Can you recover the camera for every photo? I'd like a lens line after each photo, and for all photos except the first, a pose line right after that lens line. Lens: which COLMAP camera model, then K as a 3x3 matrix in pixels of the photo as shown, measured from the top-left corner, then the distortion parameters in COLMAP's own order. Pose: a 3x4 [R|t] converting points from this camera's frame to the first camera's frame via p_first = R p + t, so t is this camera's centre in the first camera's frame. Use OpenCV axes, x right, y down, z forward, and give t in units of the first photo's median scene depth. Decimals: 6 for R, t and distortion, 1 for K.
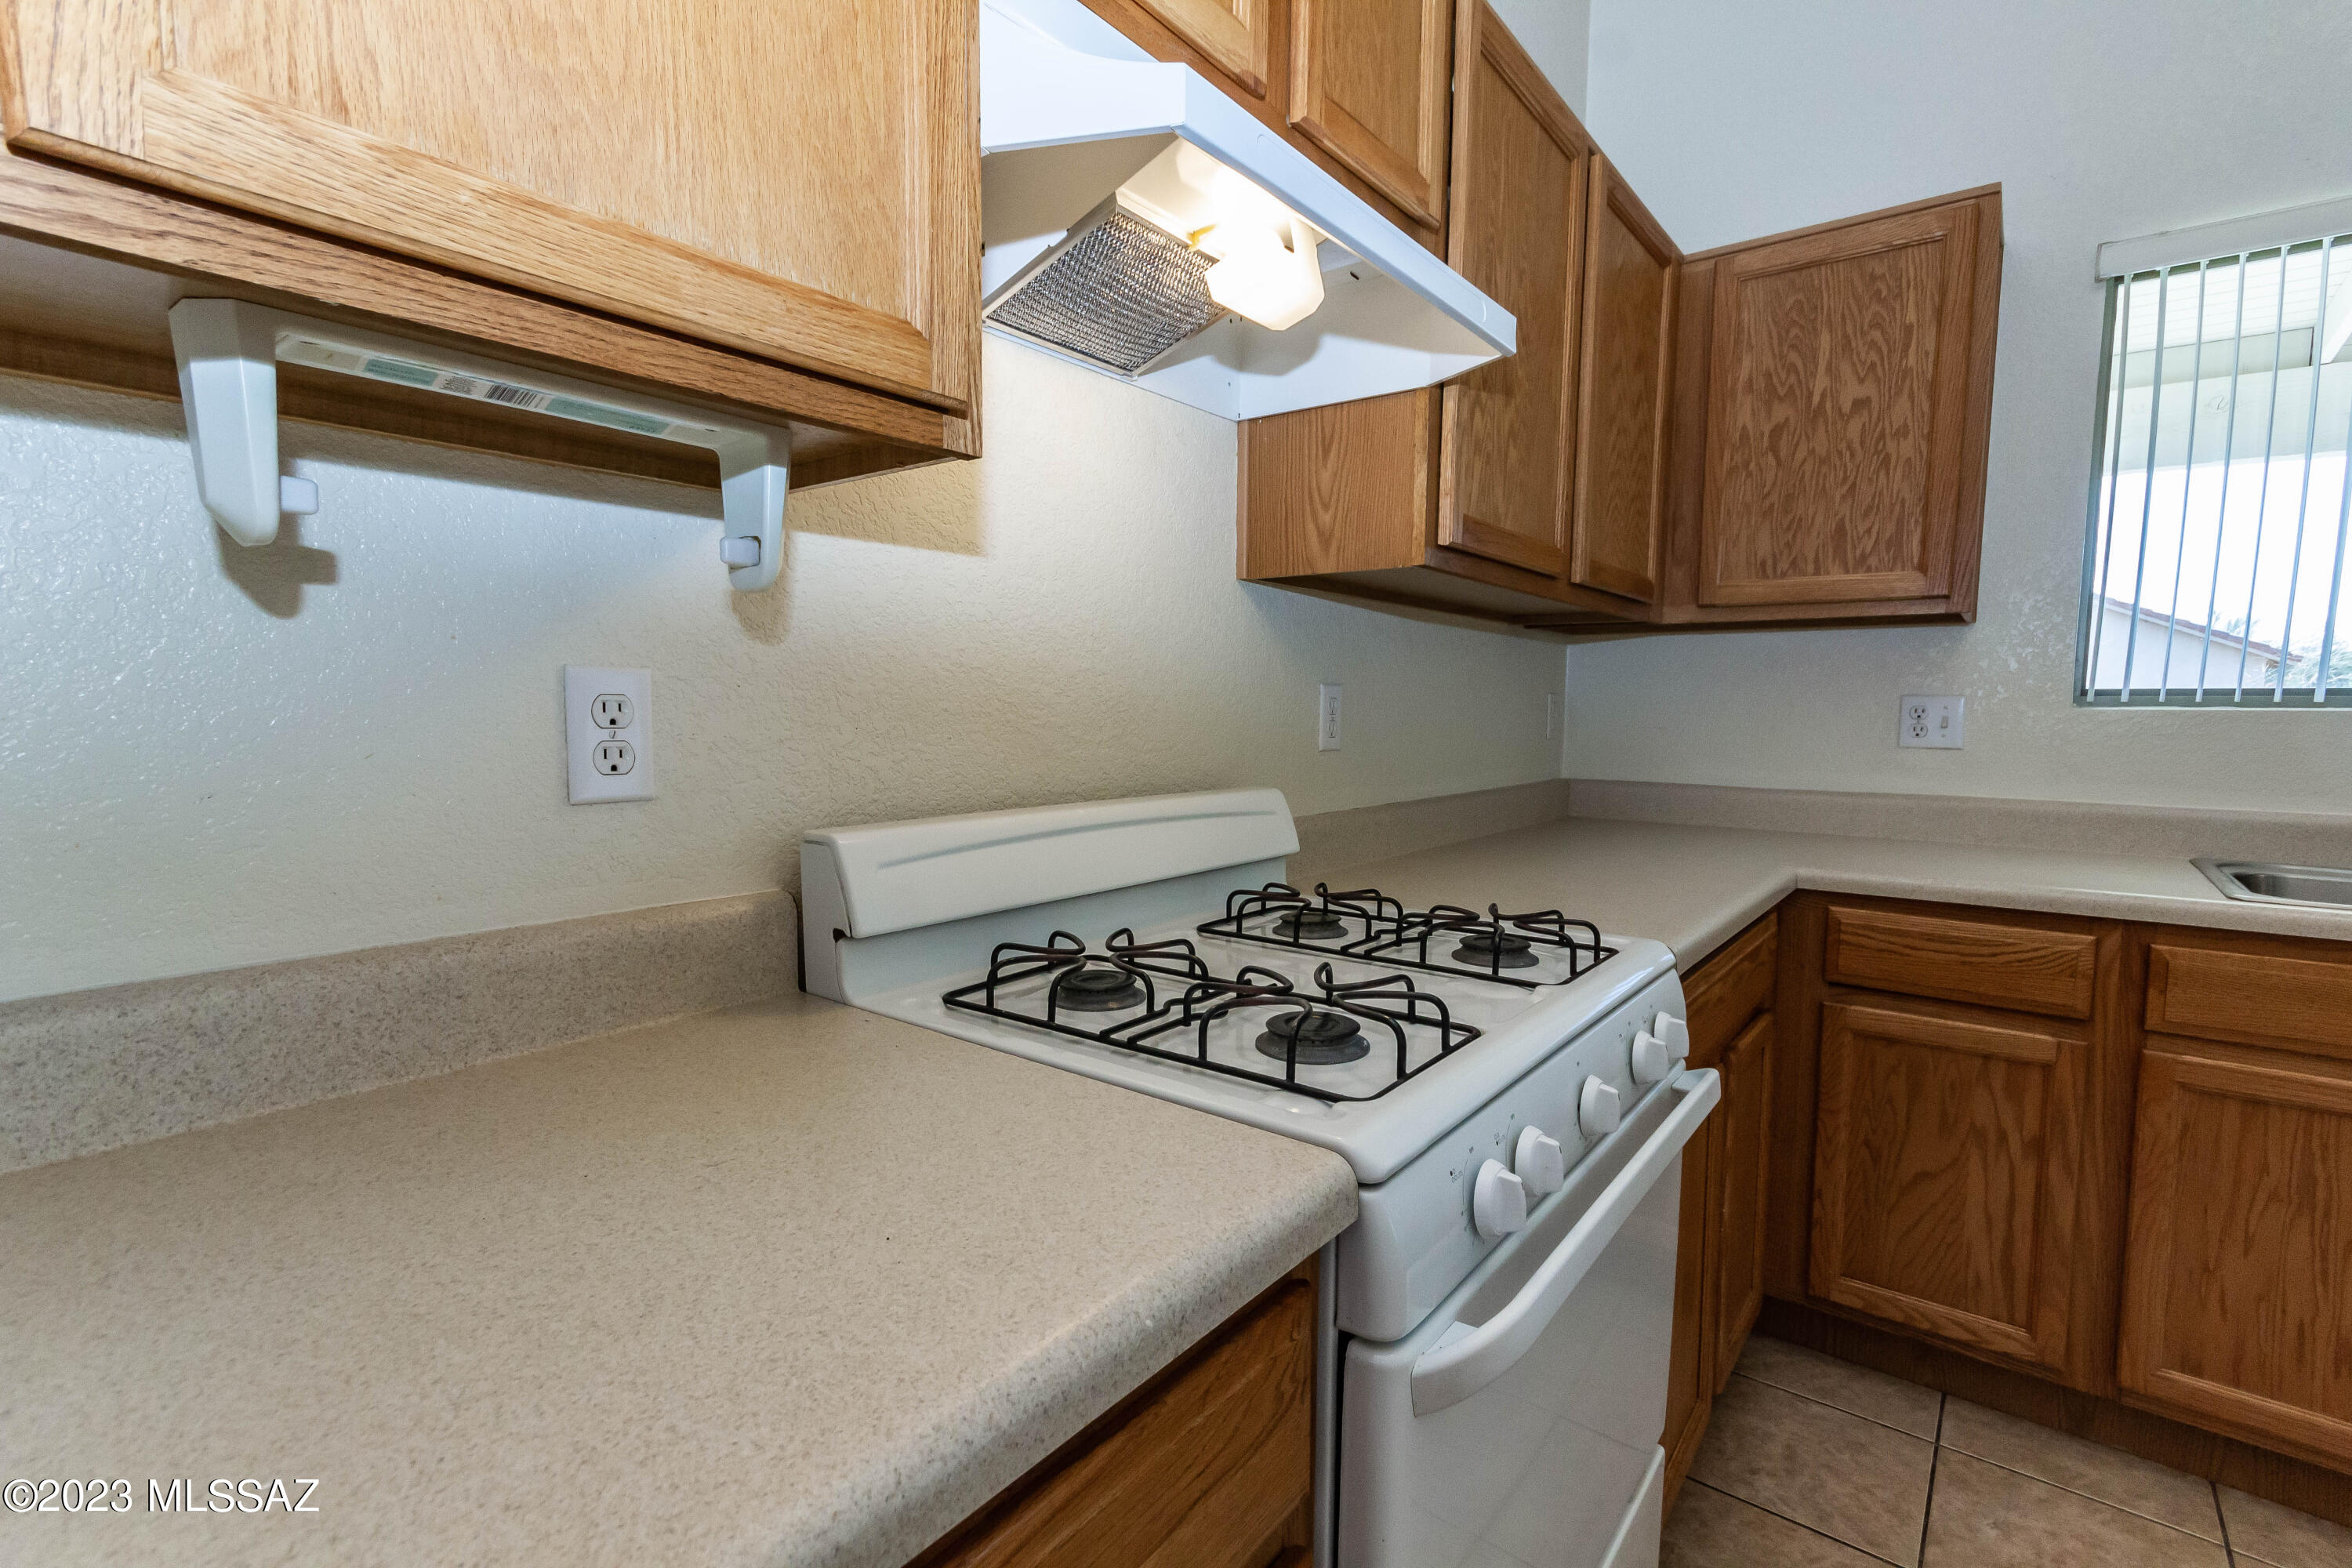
lens RADIAL K [[1079.1, 0, 1176.0], [0, 1079.1, 784.0], [0, 0, 1]] dist [0.012105, -0.000148]
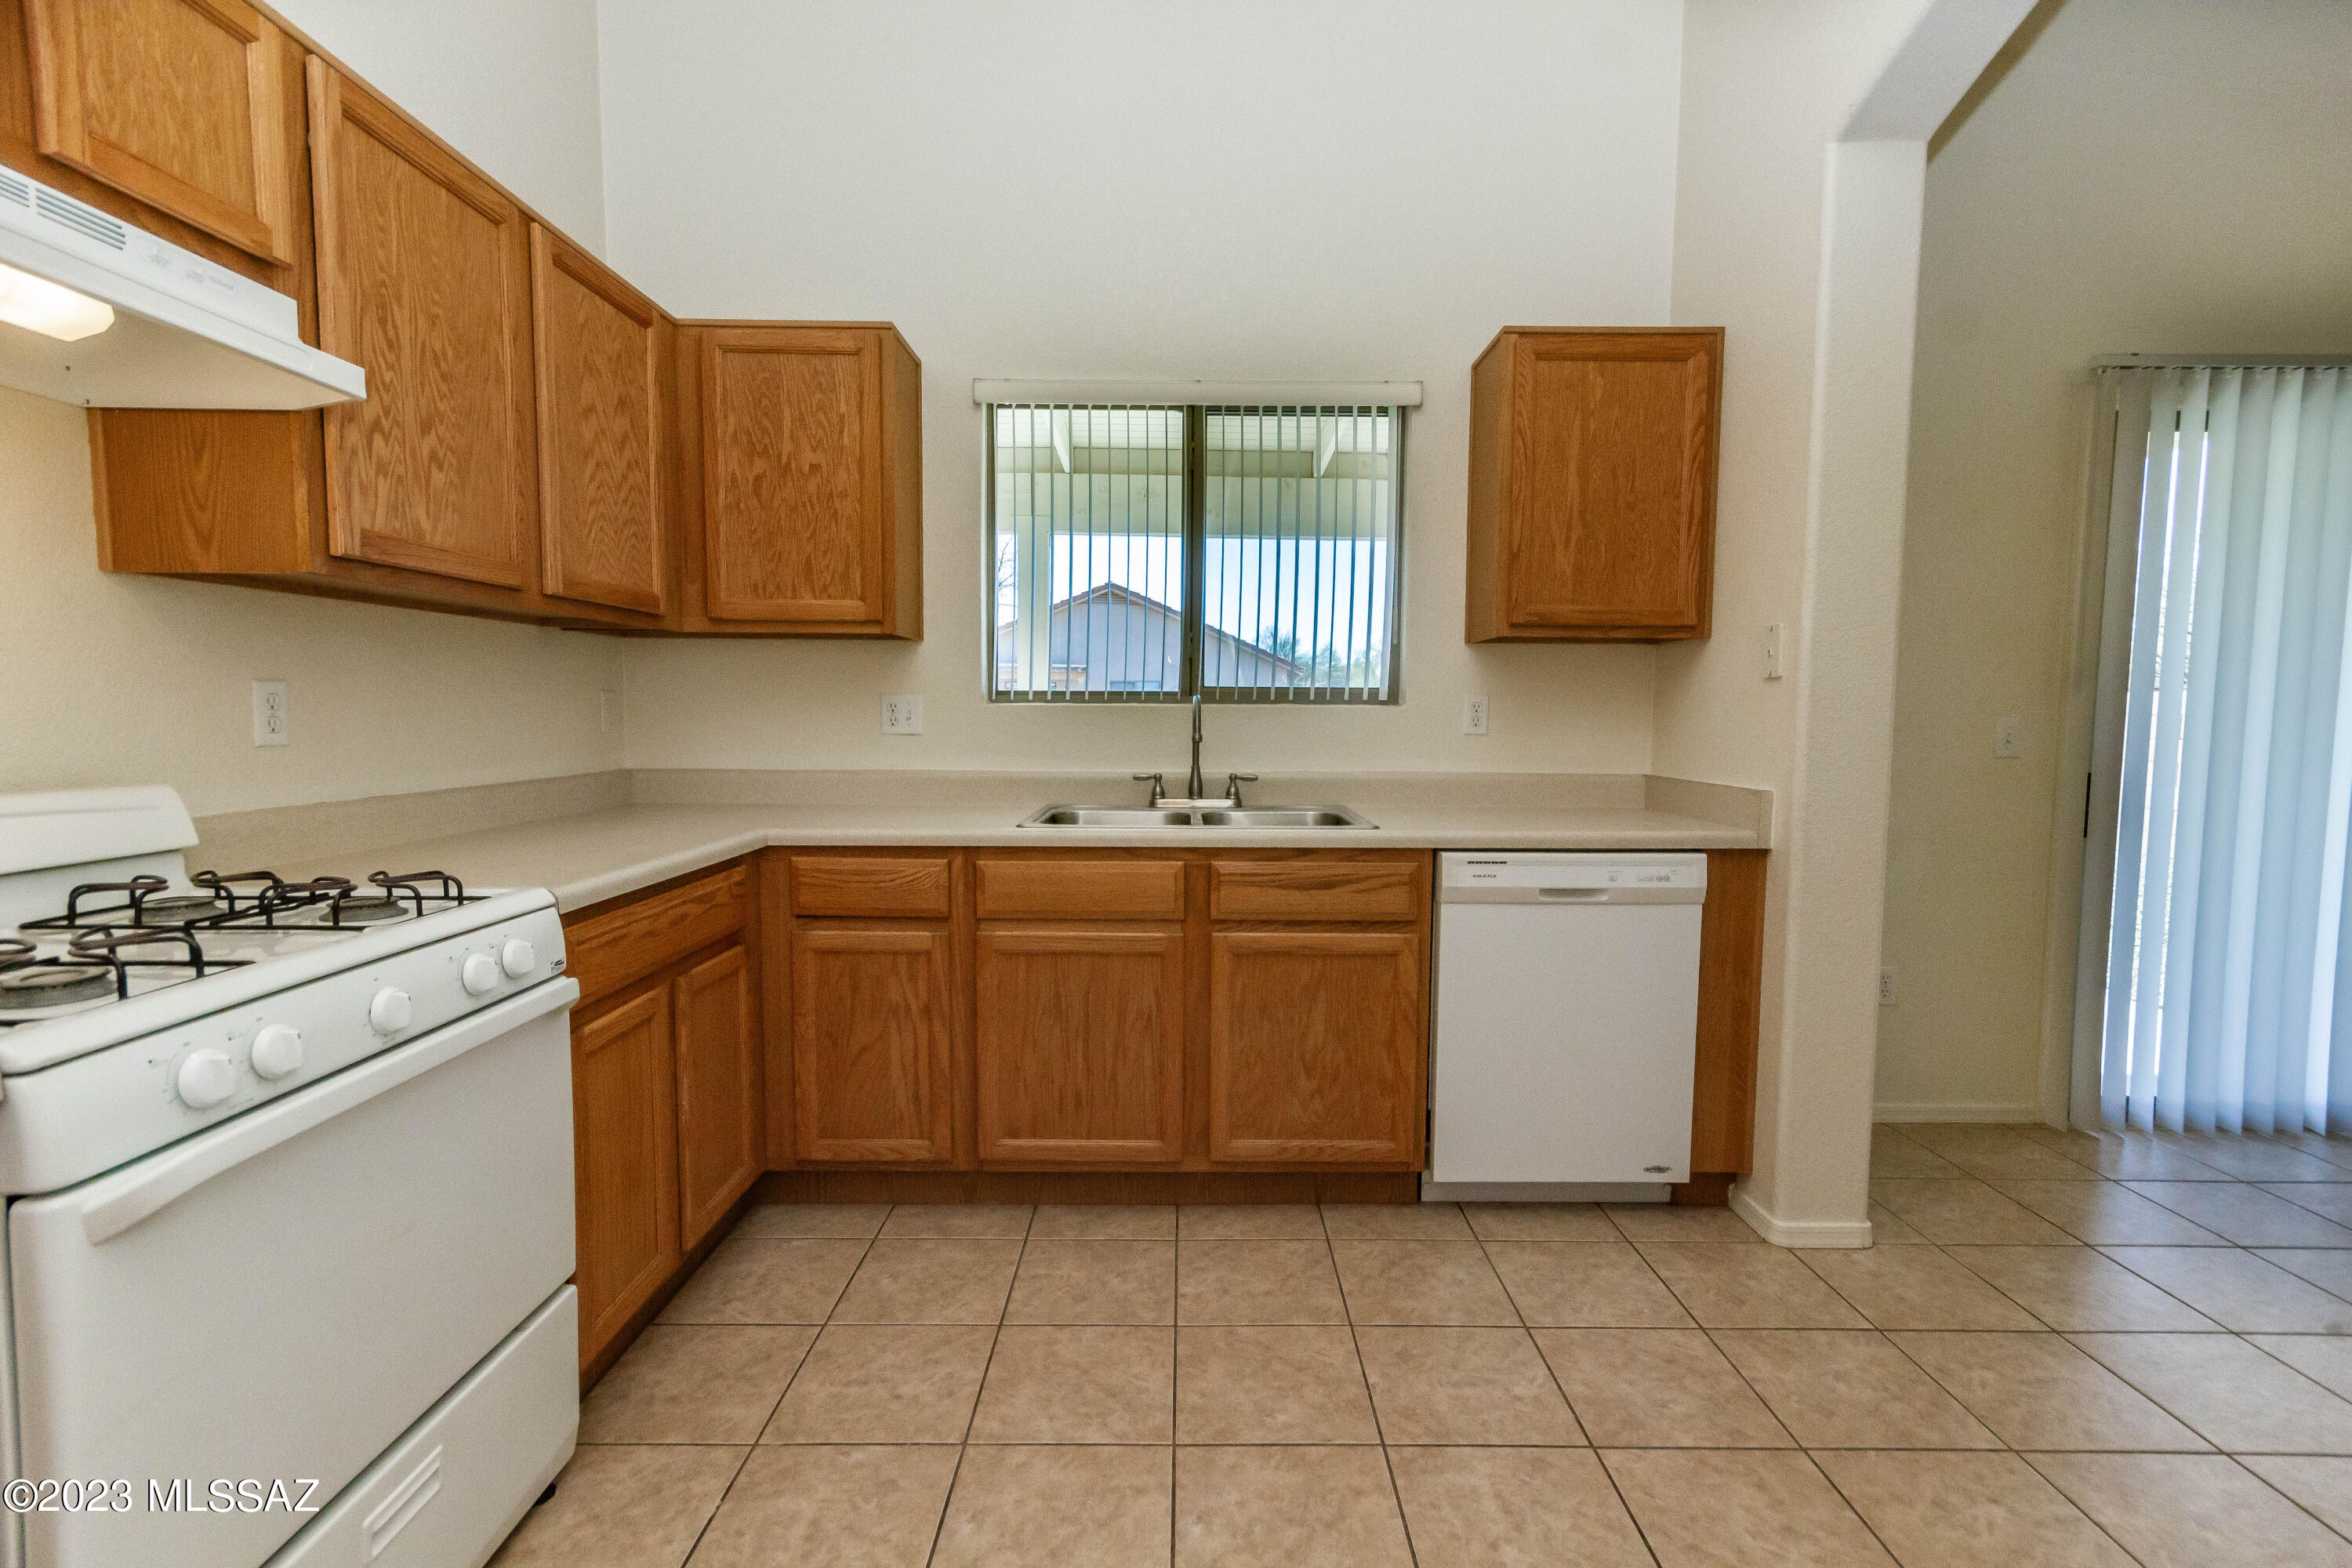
lens RADIAL K [[1087.2, 0, 1185.3], [0, 1087.2, 791.2], [0, 0, 1]] dist [-0.001551, -0.000704]
pose [[0.786804, -0.052036, 0.615006, 0.182528], [0.049063, 0.998560, 0.021720, 0.029449], [-0.615250, 0.013085, 0.788223, -0.313386]]
